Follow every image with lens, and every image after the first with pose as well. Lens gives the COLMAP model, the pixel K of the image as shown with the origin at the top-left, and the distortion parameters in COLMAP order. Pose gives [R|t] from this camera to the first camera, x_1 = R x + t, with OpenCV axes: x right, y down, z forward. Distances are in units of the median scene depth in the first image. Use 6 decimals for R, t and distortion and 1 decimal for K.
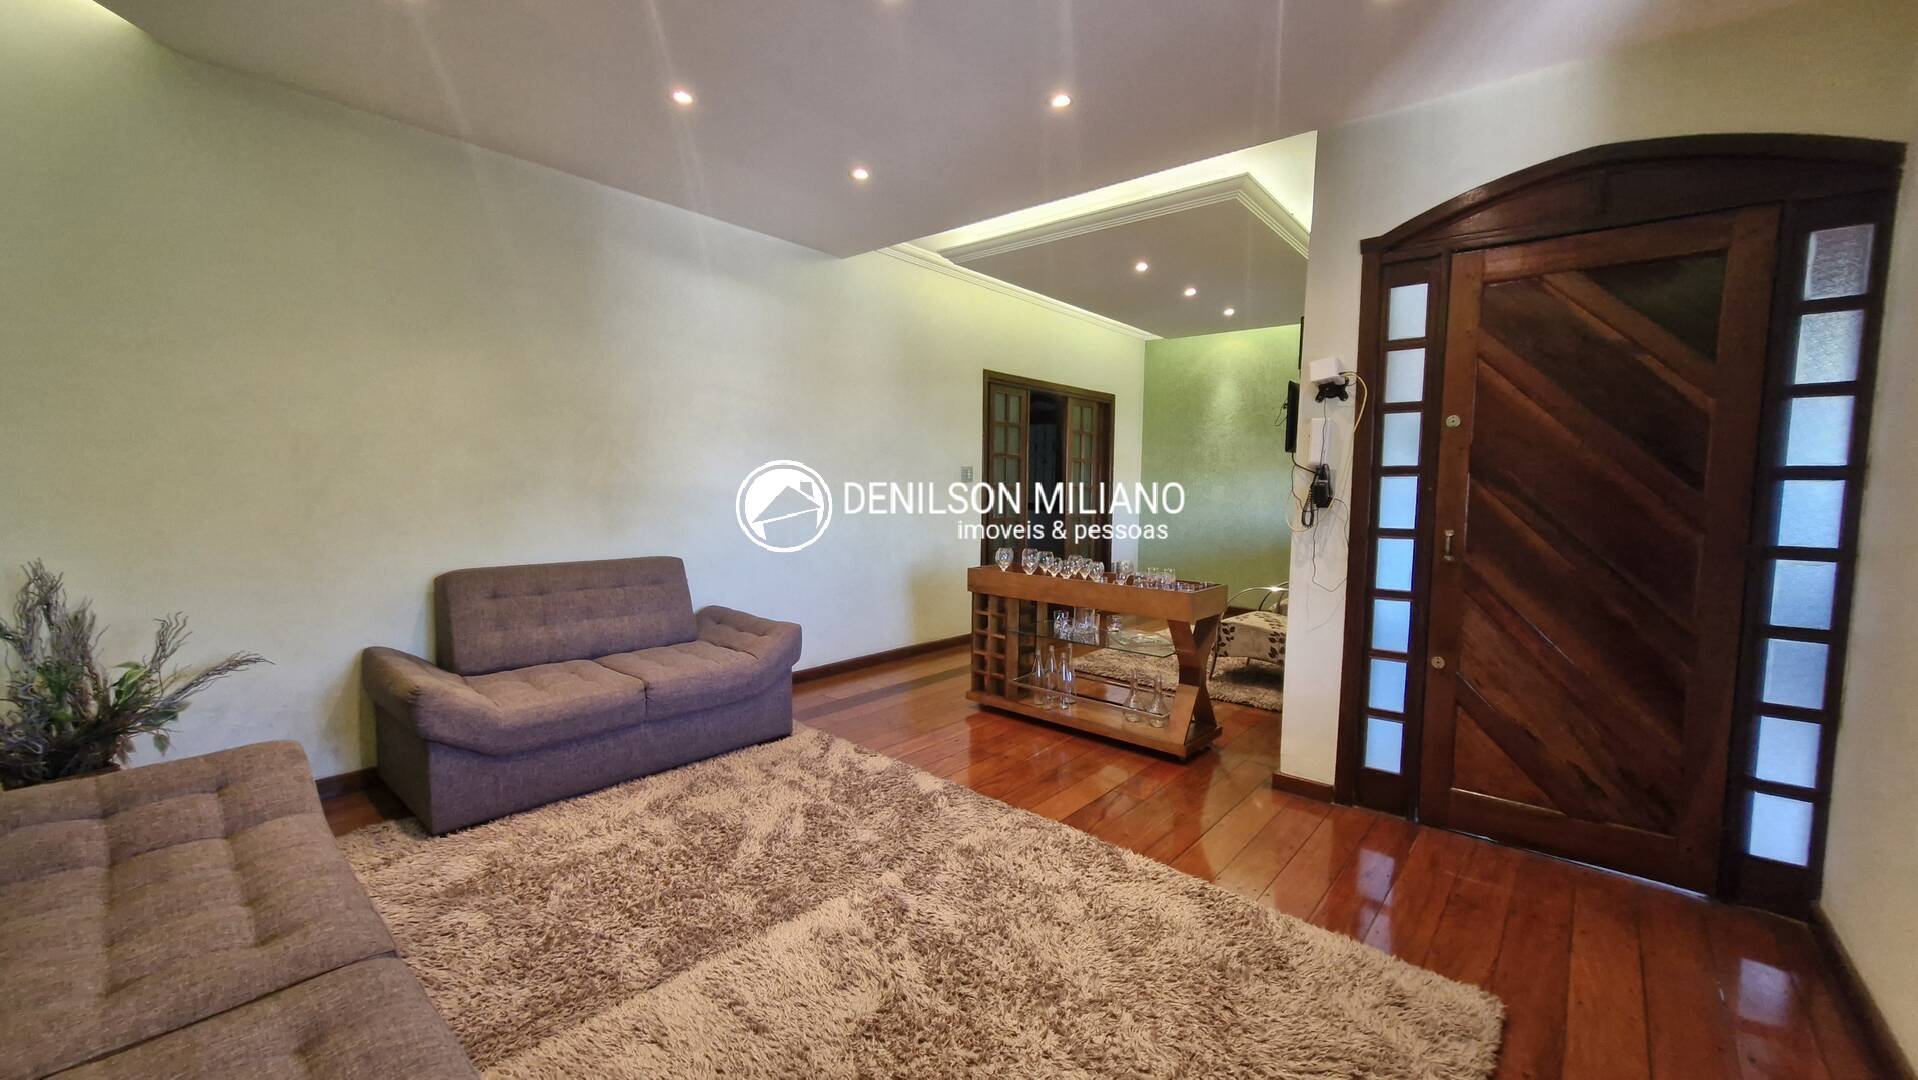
lens RADIAL K [[742.6, 0, 958.8], [0, 742.6, 535.3], [0, 0, 1]] dist [0.003327, 0.000078]
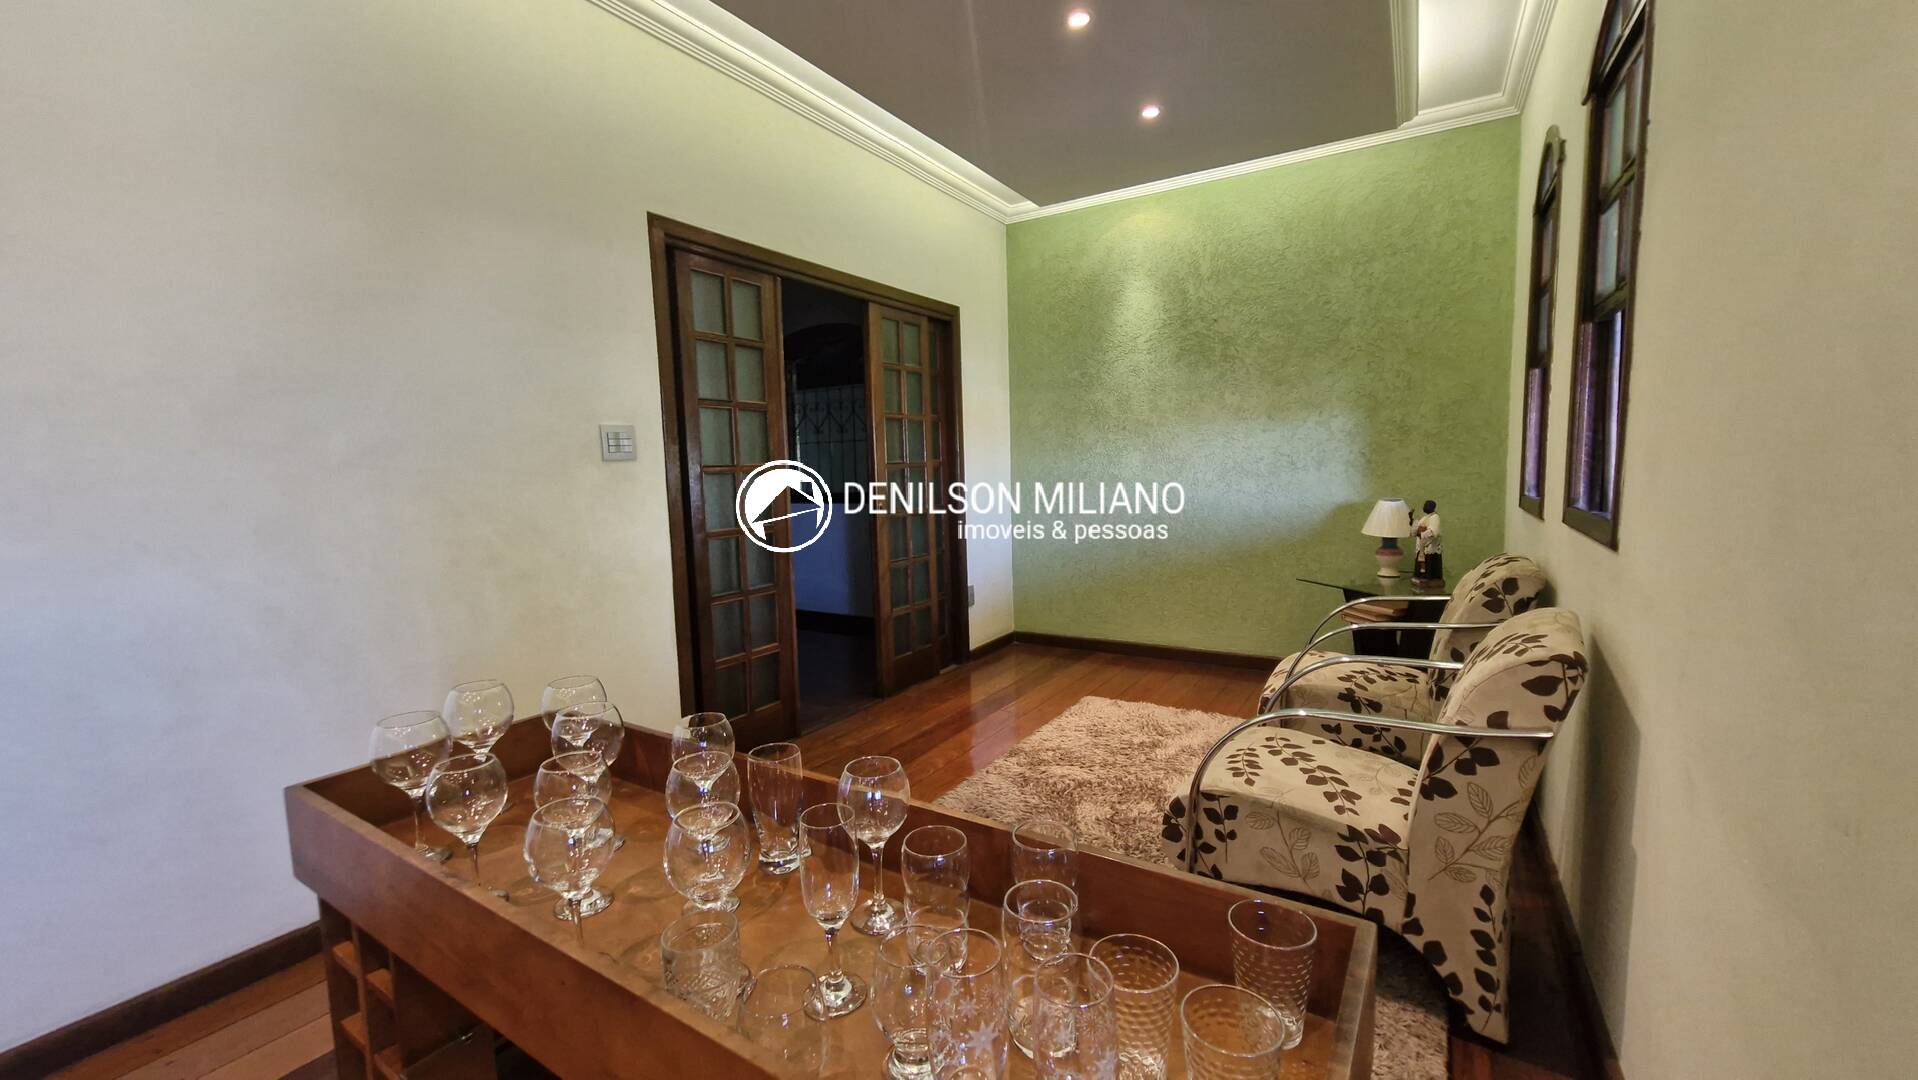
lens RADIAL K [[742.6, 0, 957.1], [0, 742.6, 541.9], [0, 0, 1]] dist [0.003327, 0.000078]
pose [[0.988845, -0.058649, 0.136918, 0.134316], [0.054645, 0.997966, 0.032821, -0.023993], [-0.138565, -0.024973, 0.990039, 0.469744]]
